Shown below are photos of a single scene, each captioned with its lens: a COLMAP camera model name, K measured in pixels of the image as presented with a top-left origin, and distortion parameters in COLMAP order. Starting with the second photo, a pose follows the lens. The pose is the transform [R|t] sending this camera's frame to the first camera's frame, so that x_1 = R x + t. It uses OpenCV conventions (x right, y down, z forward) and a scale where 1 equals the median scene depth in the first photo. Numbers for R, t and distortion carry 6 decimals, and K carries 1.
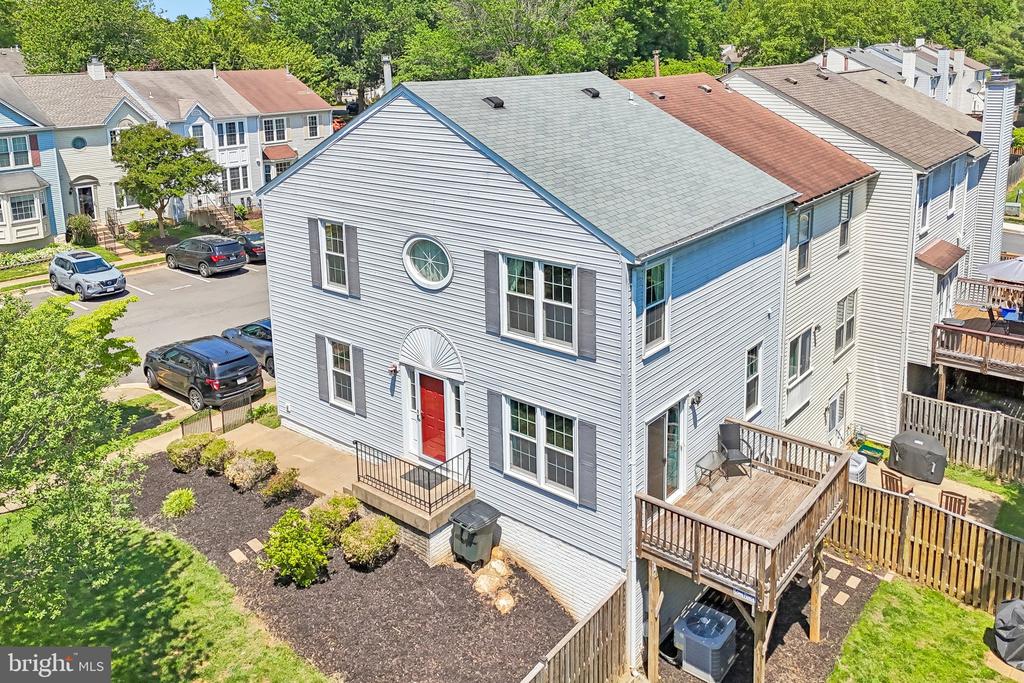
lens RADIAL K [[810.8, 0, 522.9], [0, 810.8, 210.4], [0, 0, 1]] dist [0.063342, -0.046633]
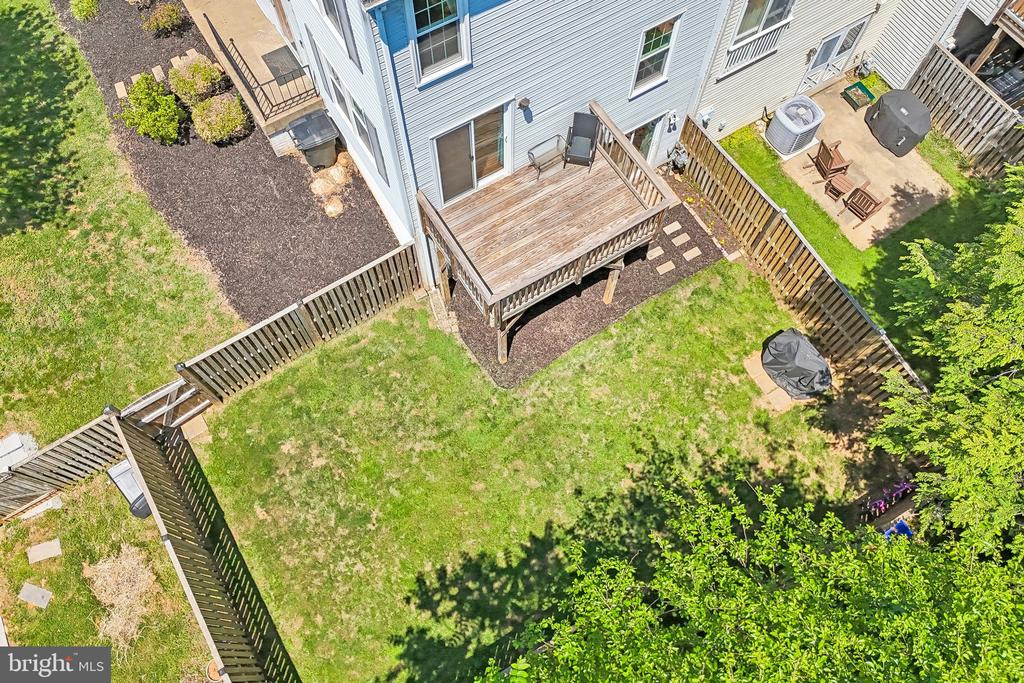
lens RADIAL K [[763.6, 0, 509.2], [0, 763.6, 345.9], [0, 0, 1]] dist [0.063375, -0.077989]
pose [[0.944299, 0.312411, -0.103438, 0.339893], [-0.089359, 0.545922, 0.833057, -0.285438], [0.316725, -0.777412, 0.543430, 0.333897]]
